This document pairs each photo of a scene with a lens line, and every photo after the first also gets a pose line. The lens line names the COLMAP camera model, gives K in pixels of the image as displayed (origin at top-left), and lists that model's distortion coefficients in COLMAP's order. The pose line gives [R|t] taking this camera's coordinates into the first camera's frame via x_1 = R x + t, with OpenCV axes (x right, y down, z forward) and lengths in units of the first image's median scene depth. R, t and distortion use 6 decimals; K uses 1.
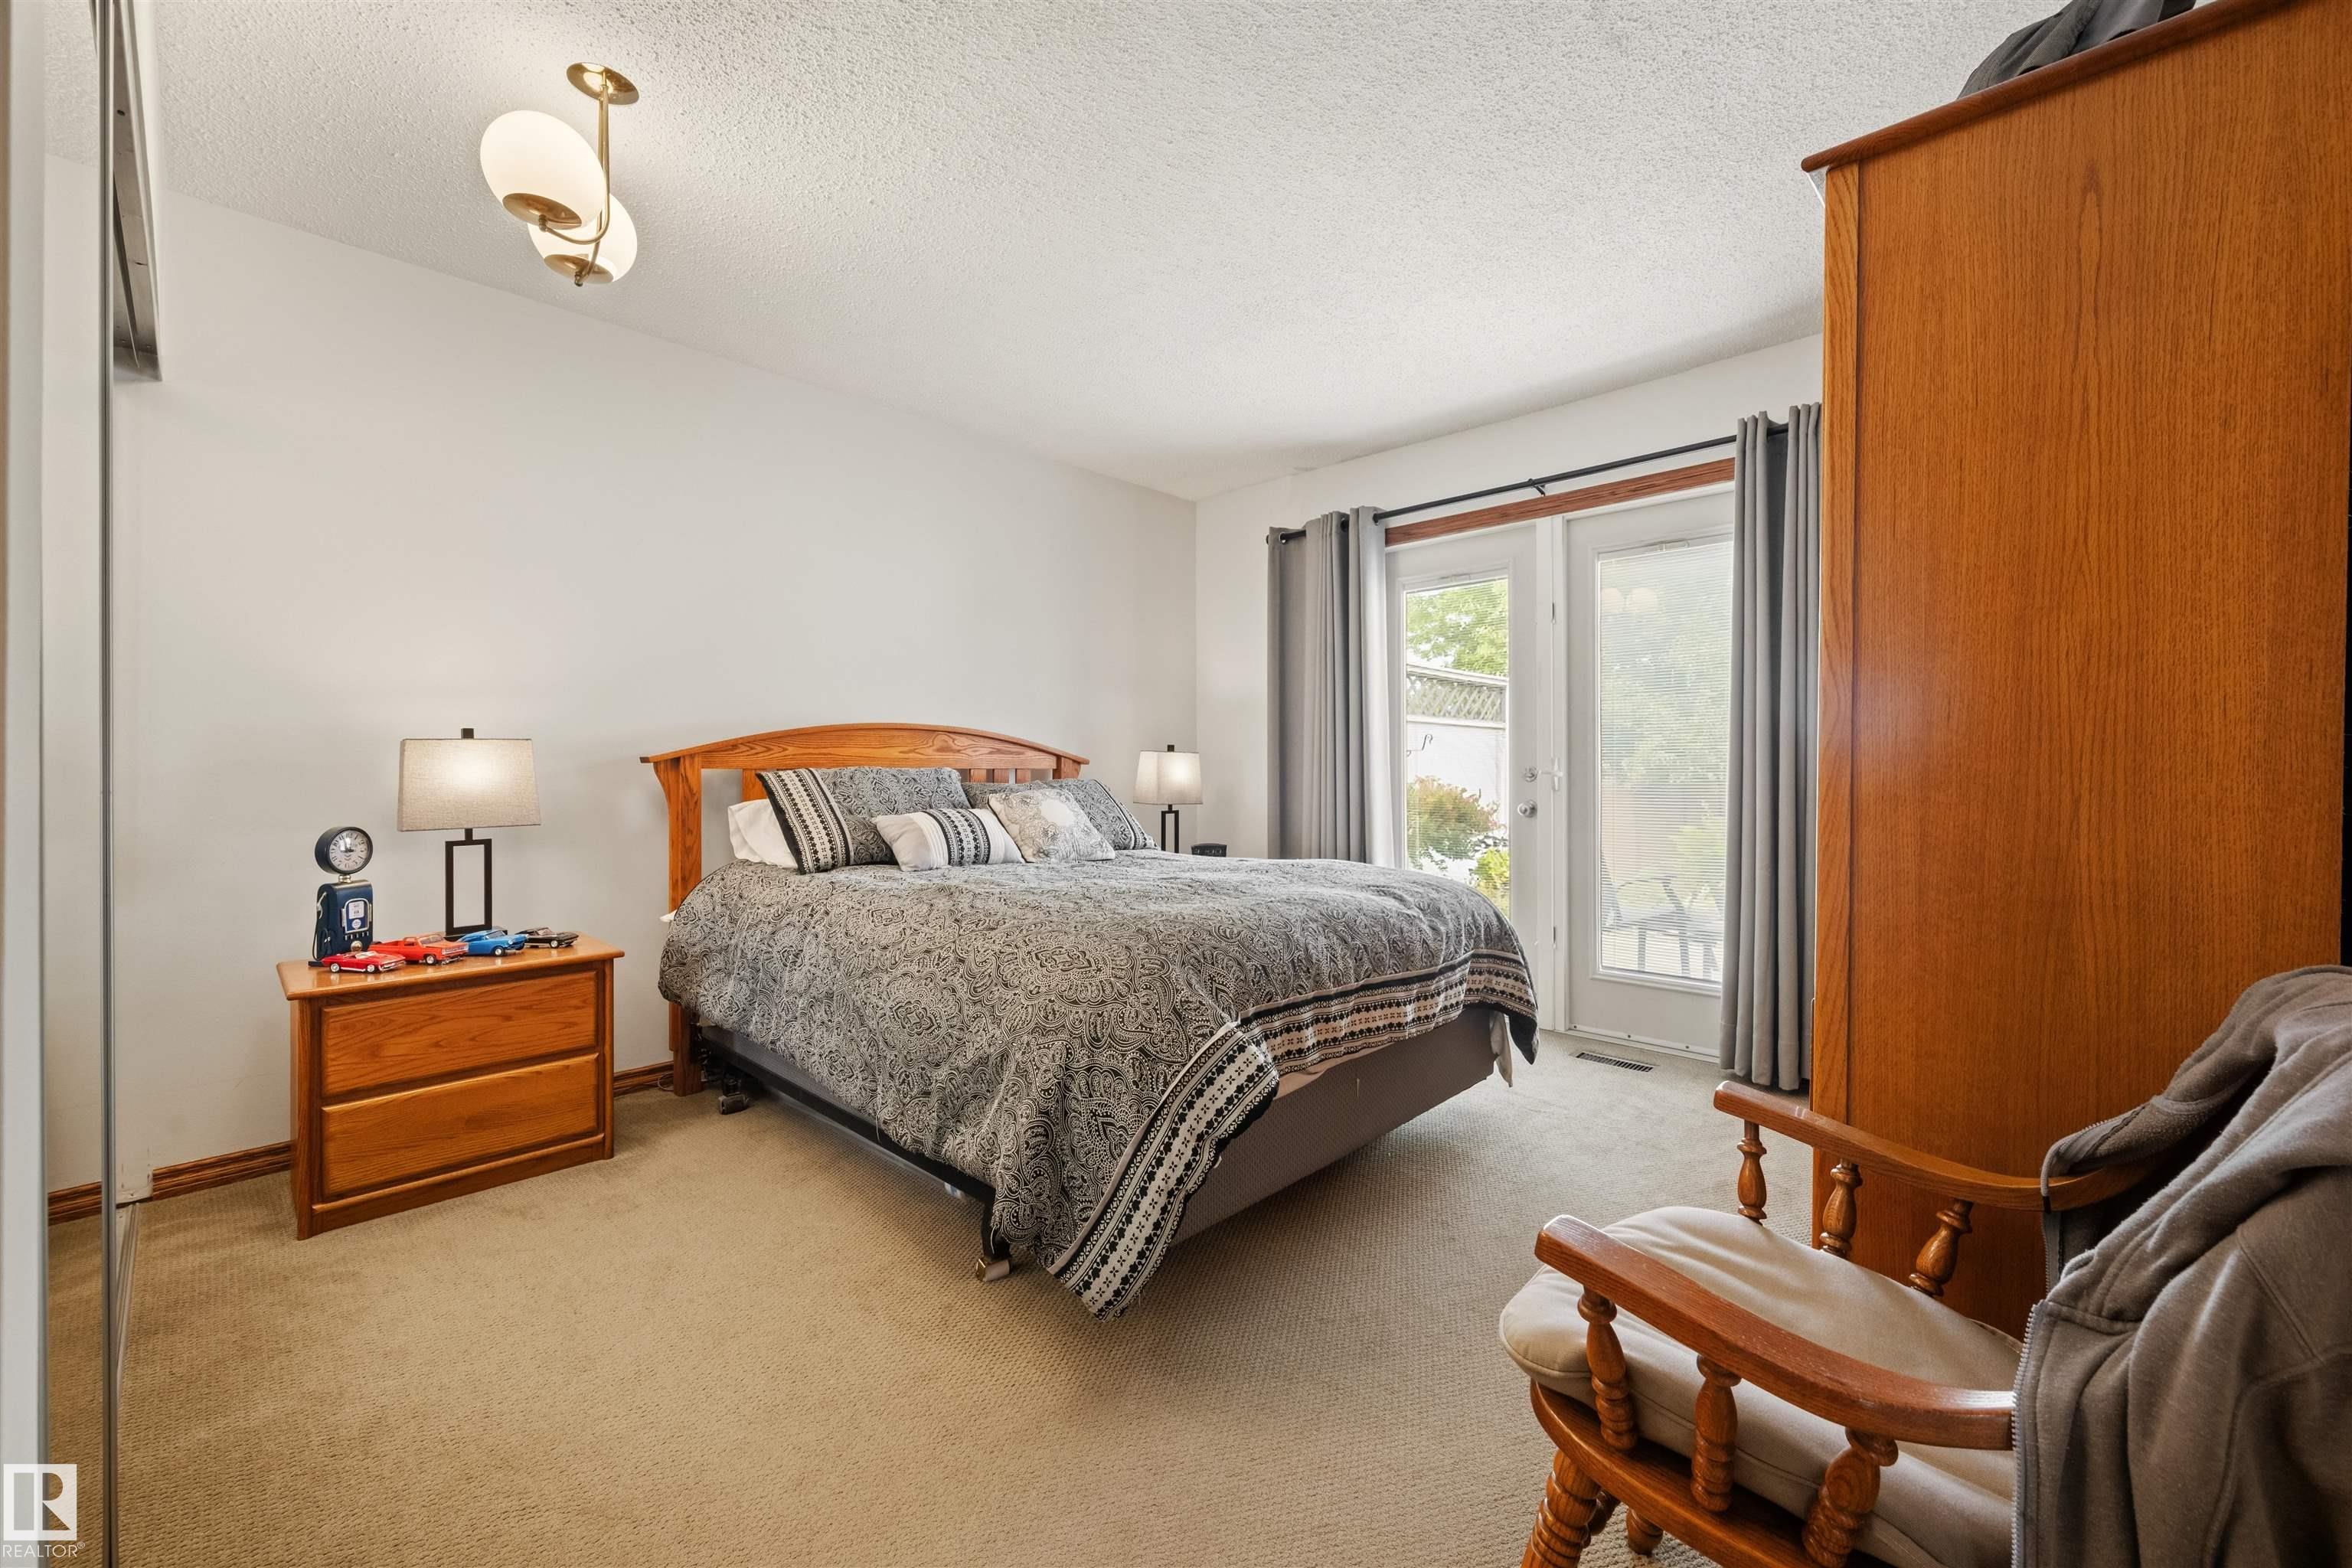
lens RADIAL K [[939.8, 0, 1188.0], [0, 939.8, 774.2], [0, 0, 1]] dist [-0.000642, -0.000304]
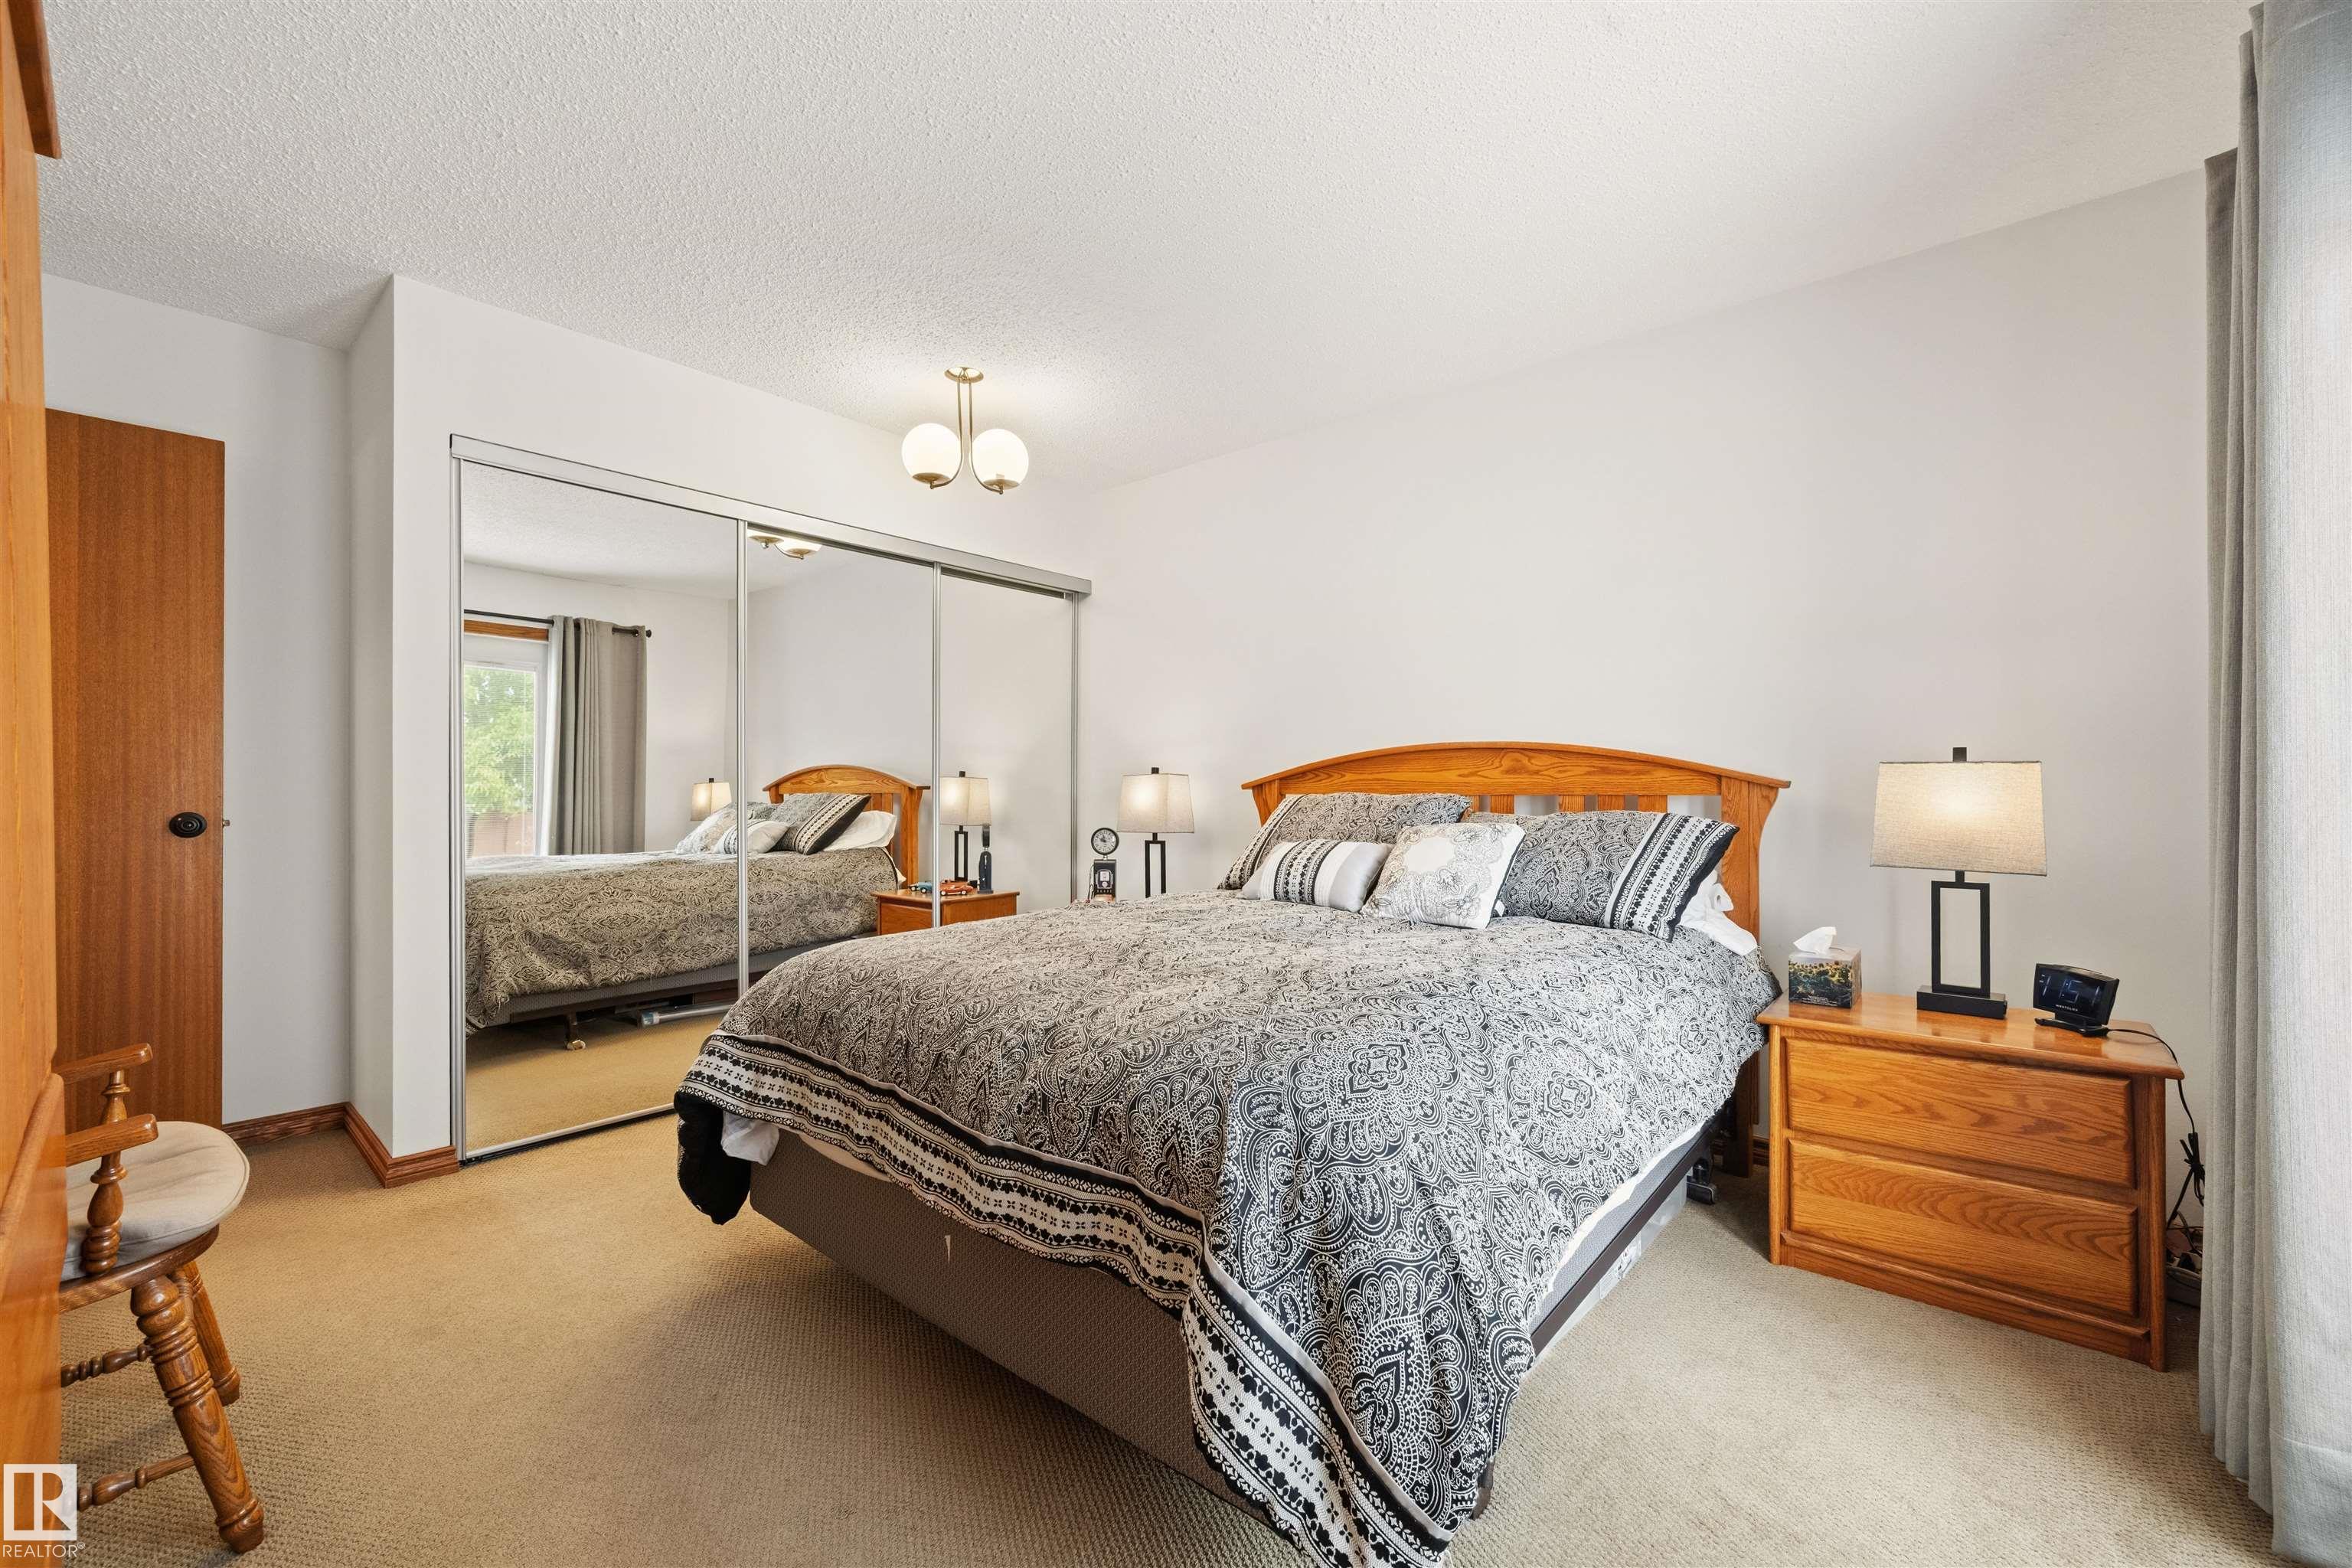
lens RADIAL K [[939.8, 0, 1188.7], [0, 939.8, 790.5], [0, 0, 1]] dist [-0.000642, -0.000304]
pose [[0.032554, -0.009461, -0.999425, 0.523691], [-0.017632, 0.999794, -0.010039, 0.003538], [0.999314, 0.017949, 0.032380, 0.704449]]
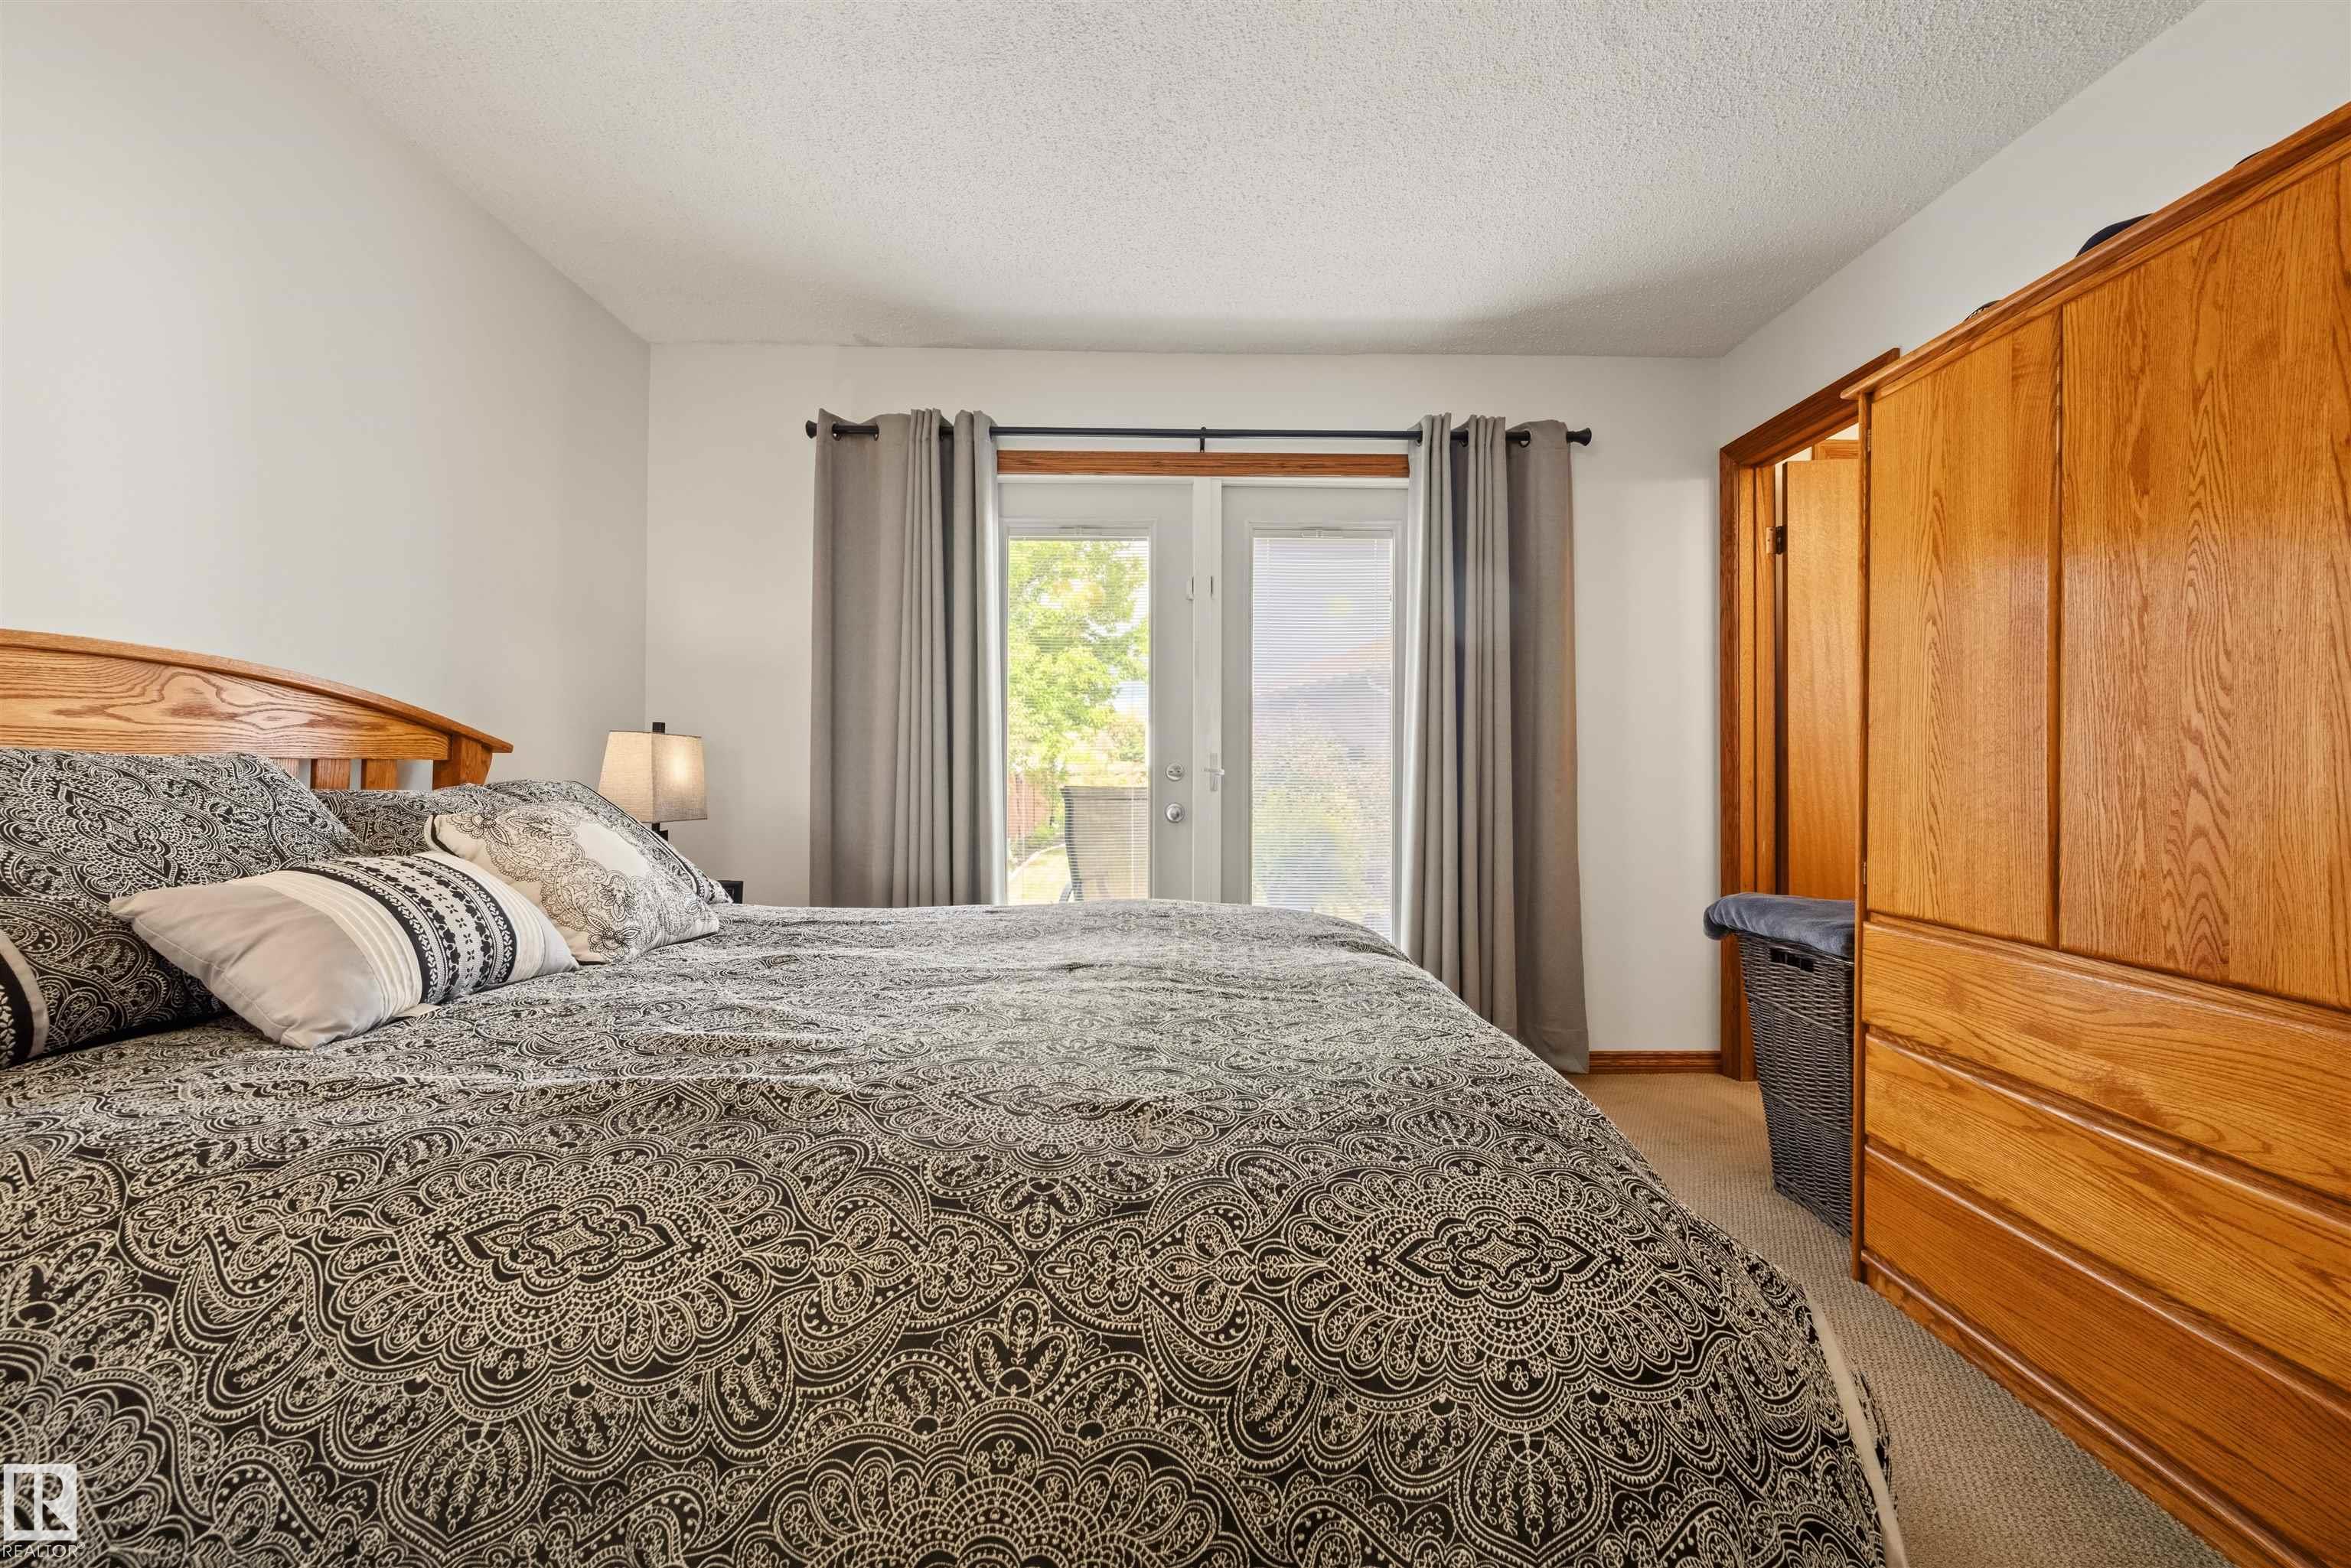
lens RADIAL K [[939.4, 0, 1178.2], [0, 939.4, 774.0], [0, 0, 1]] dist [-0.000642, -0.000304]
pose [[0.719535, 0.003678, 0.694446, -0.235198], [-0.005514, 0.999985, 0.000418, -0.000522], [-0.694434, -0.004130, 0.719544, 0.393890]]
